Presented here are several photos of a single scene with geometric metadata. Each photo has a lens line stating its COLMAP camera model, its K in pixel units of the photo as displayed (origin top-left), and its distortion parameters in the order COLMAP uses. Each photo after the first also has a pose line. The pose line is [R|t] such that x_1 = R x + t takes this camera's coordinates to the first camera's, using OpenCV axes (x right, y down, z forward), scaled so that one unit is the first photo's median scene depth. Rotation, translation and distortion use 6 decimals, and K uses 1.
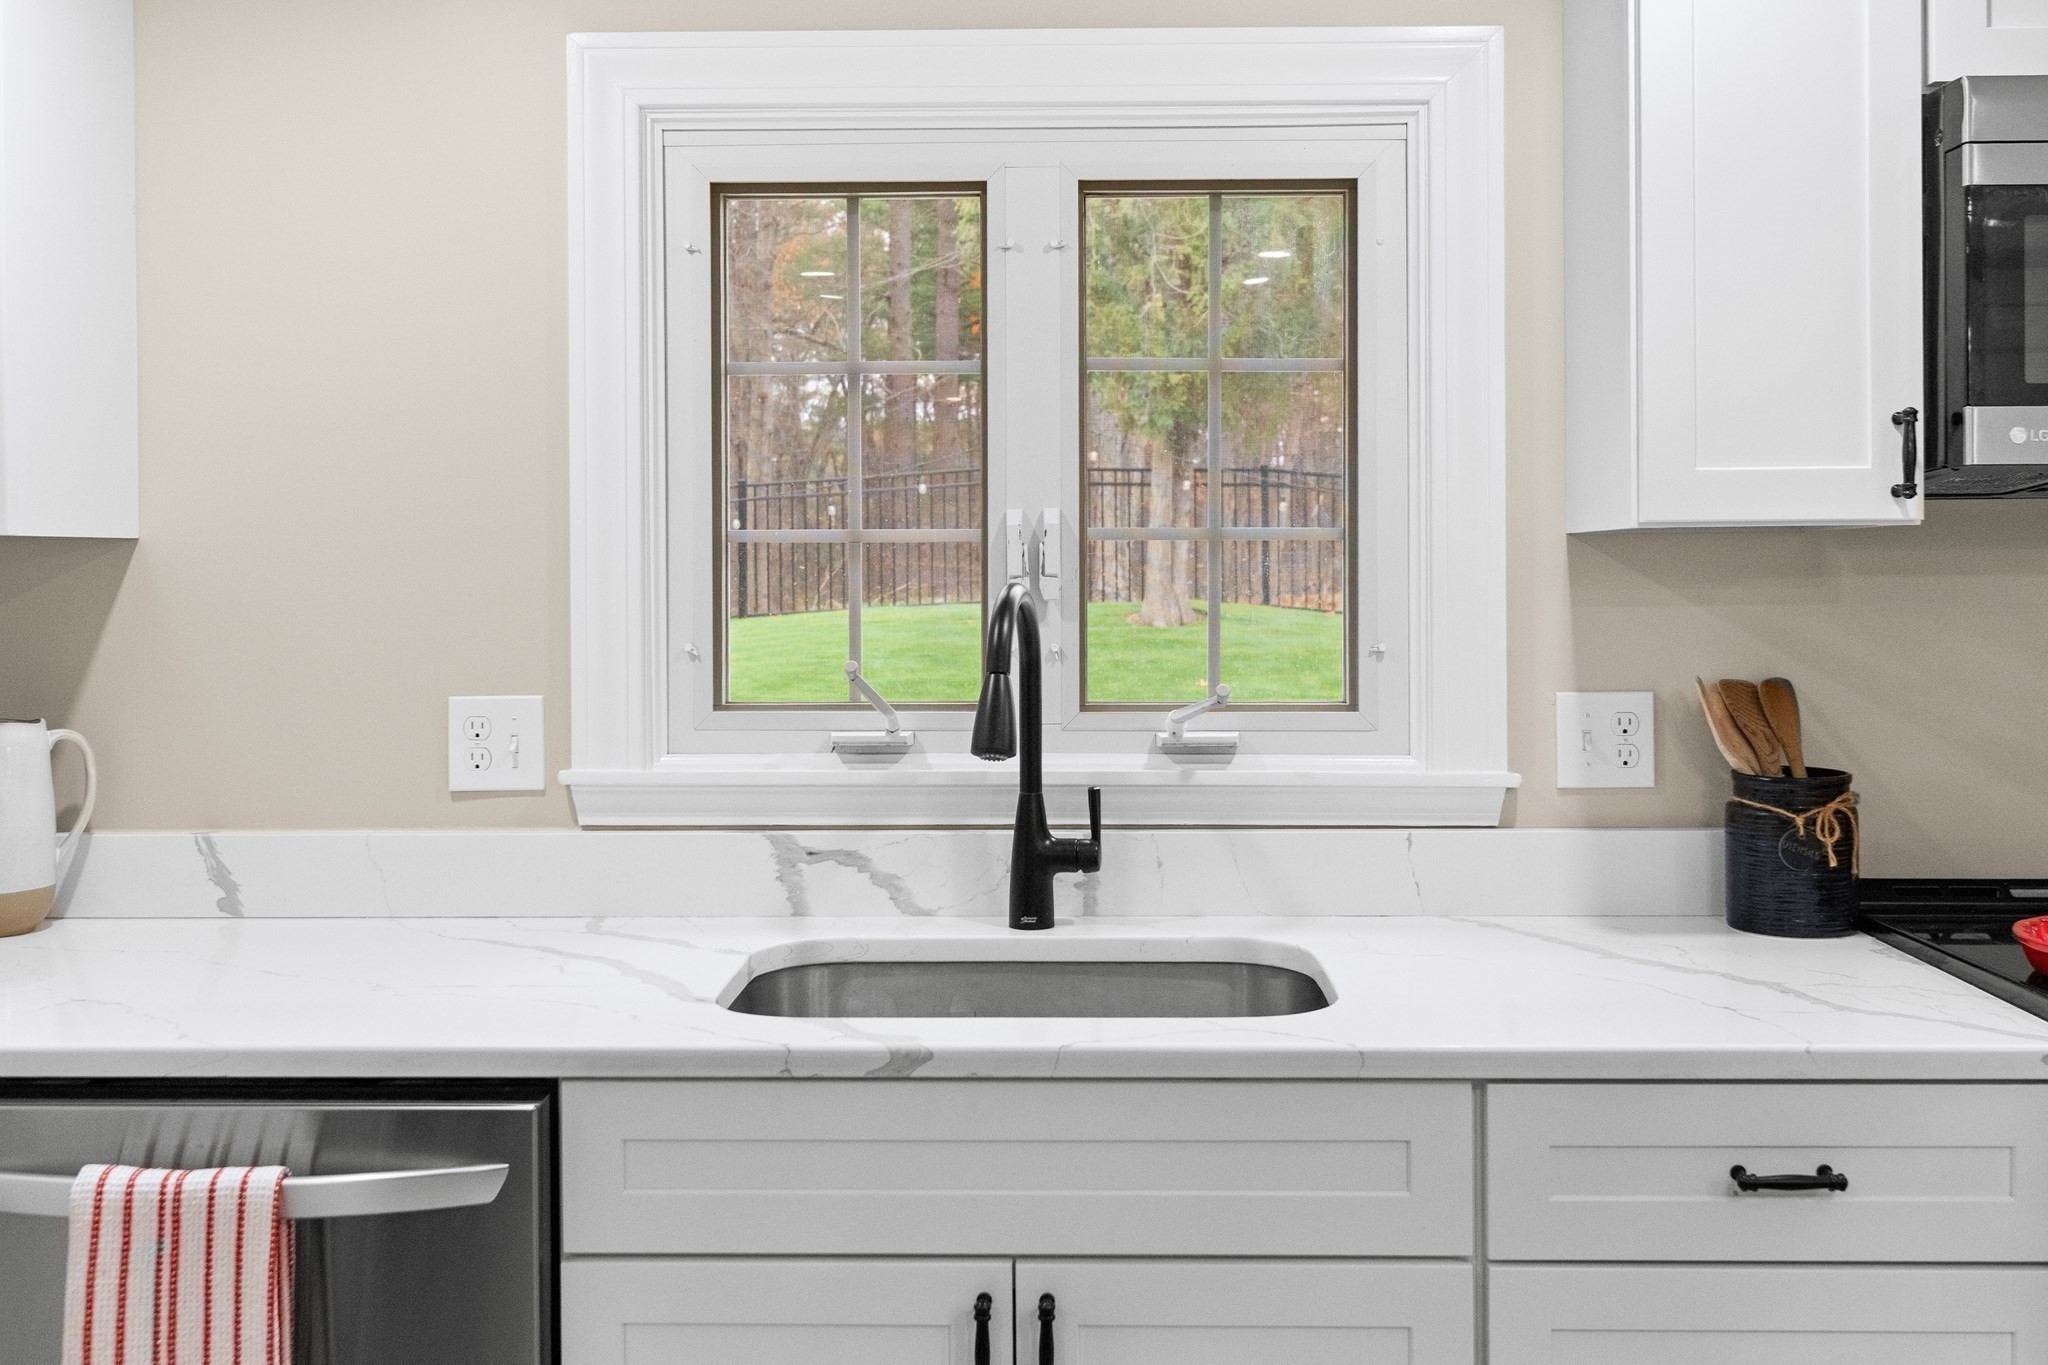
lens RADIAL K [[1891.9, 0, 1032.2], [0, 1891.9, 592.2], [0, 0, 1]] dist [-0.006667, 0.000000]
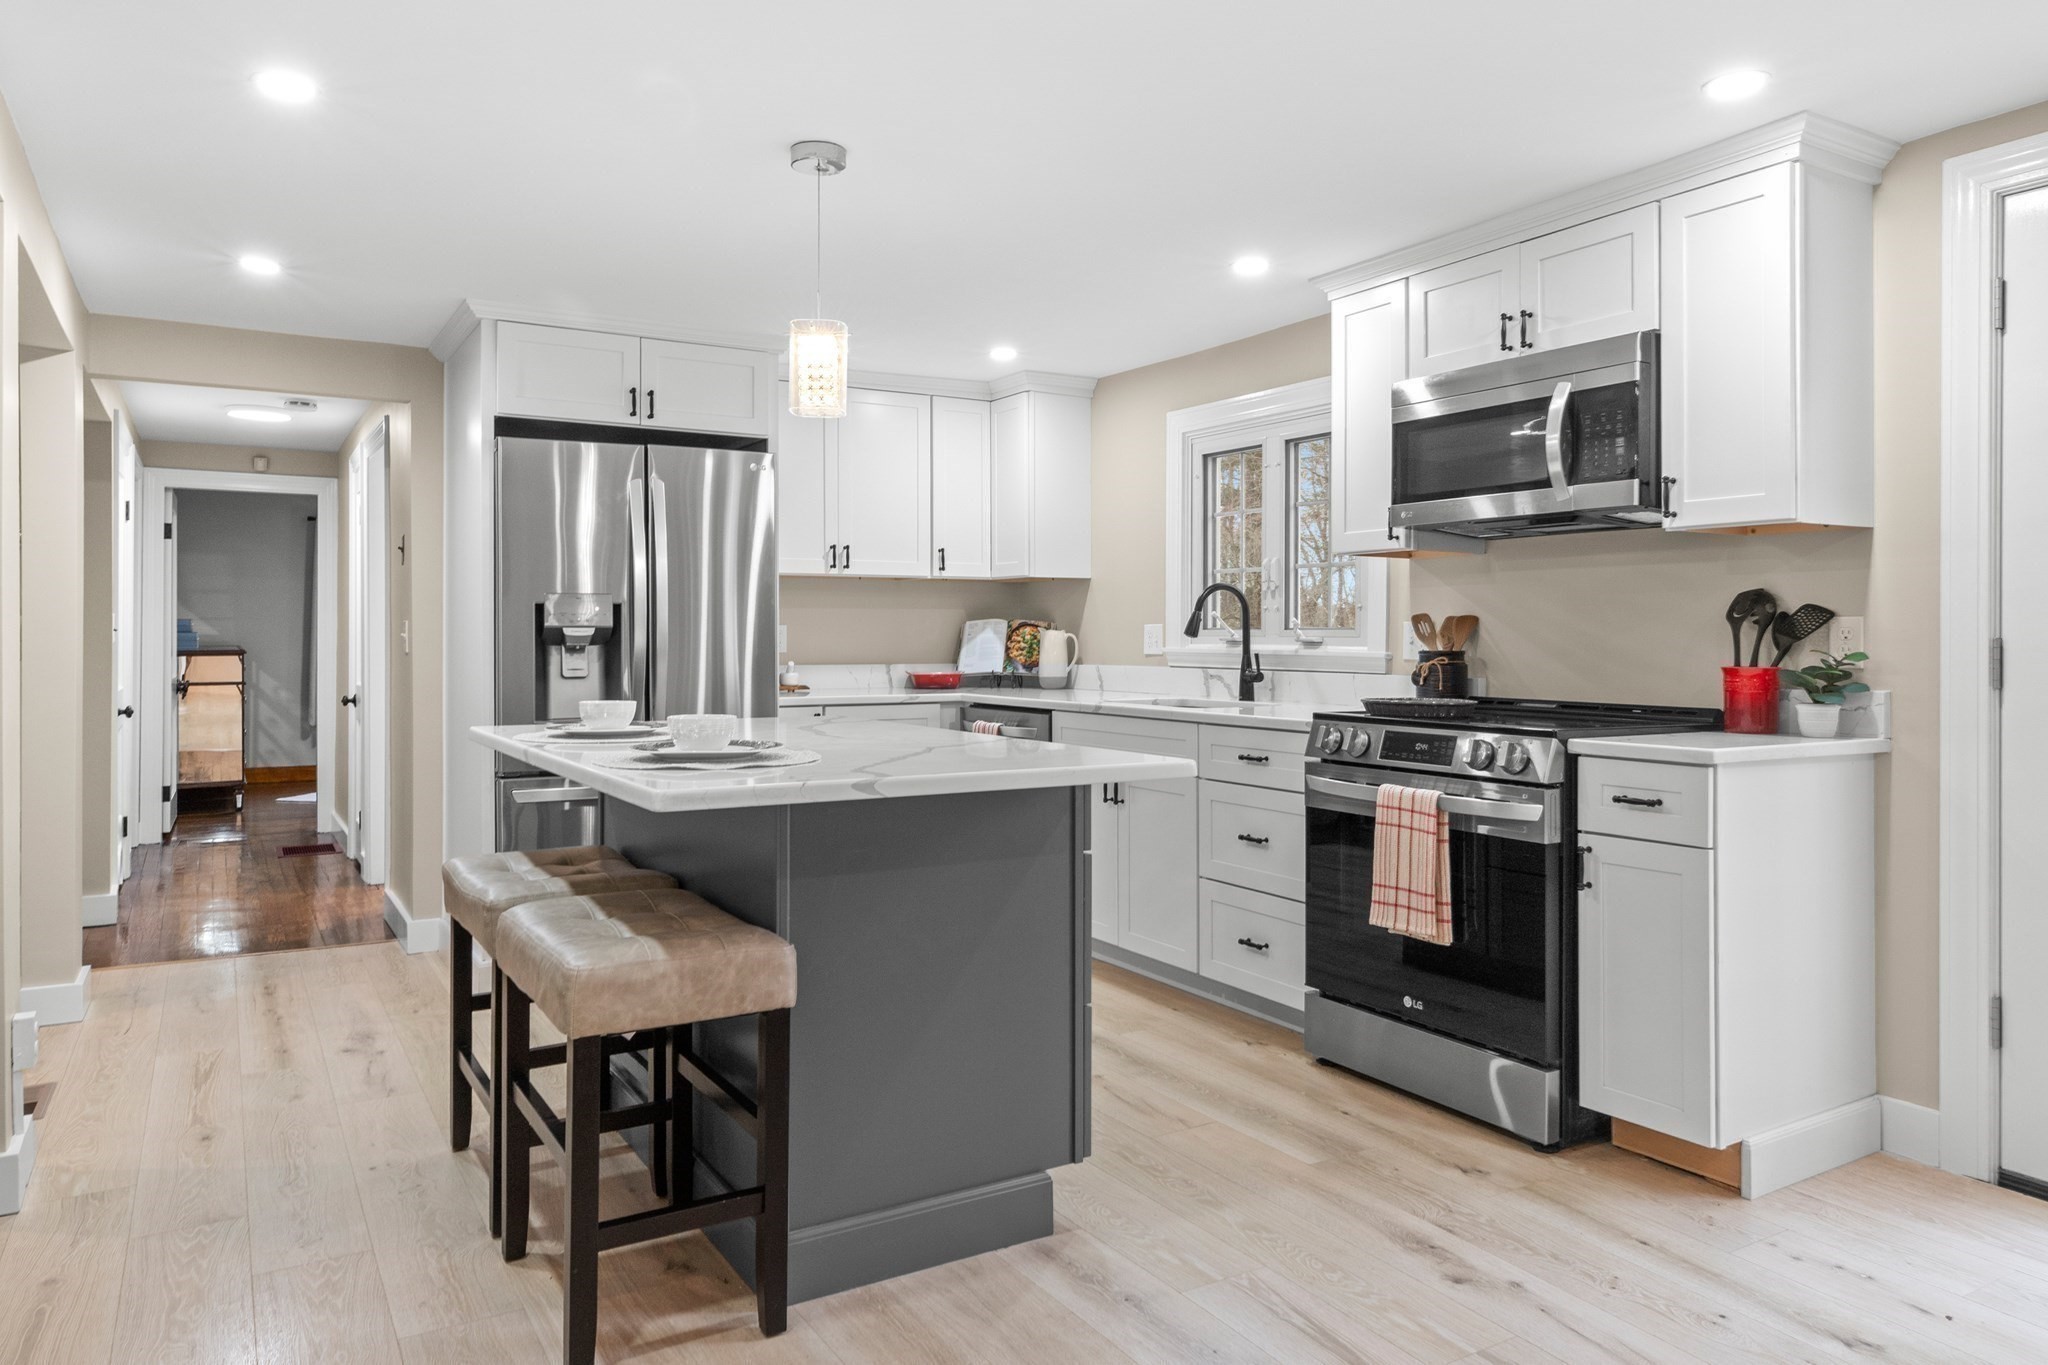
lens RADIAL K [[1364.9, 0, 1028.9], [0, 1364.9, 623.1], [0, 0, 1]] dist [0.013600, 0.006969]
pose [[0.536598, -0.003023, -0.843833, 1.558700], [-0.014306, 0.999817, -0.012679, 0.086053], [0.843717, 0.018875, 0.536457, -0.408570]]
